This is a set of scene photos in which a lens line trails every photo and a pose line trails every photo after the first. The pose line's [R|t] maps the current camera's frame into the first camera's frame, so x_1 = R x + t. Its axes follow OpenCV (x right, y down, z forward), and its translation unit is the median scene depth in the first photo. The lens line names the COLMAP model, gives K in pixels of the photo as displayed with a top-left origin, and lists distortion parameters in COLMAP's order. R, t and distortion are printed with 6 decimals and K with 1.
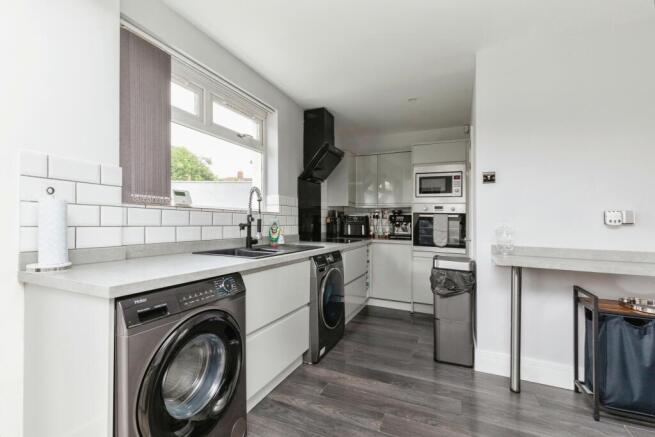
lens RADIAL K [[294.0, 0, 328.6], [0, 294.0, 218.8], [0, 0, 1]] dist [0.010949, -0.001939]
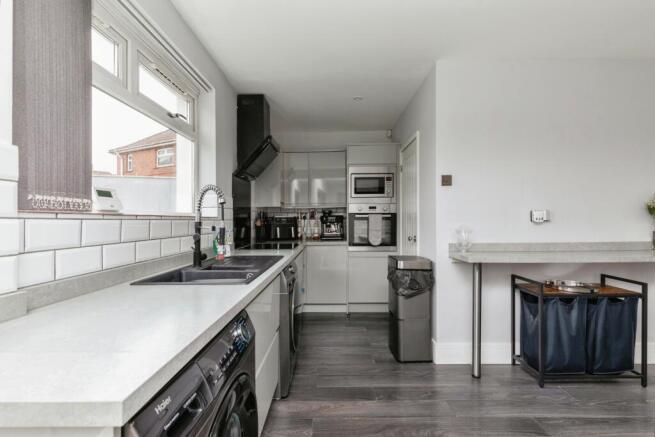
lens RADIAL K [[294.0, 0, 322.7], [0, 294.0, 213.3], [0, 0, 1]] dist [0.010949, -0.001939]
pose [[0.919575, -0.019004, 0.392456, -0.282737], [0.023581, 0.999698, -0.006846, -0.023265], [-0.392207, 0.015550, 0.919745, 0.193772]]
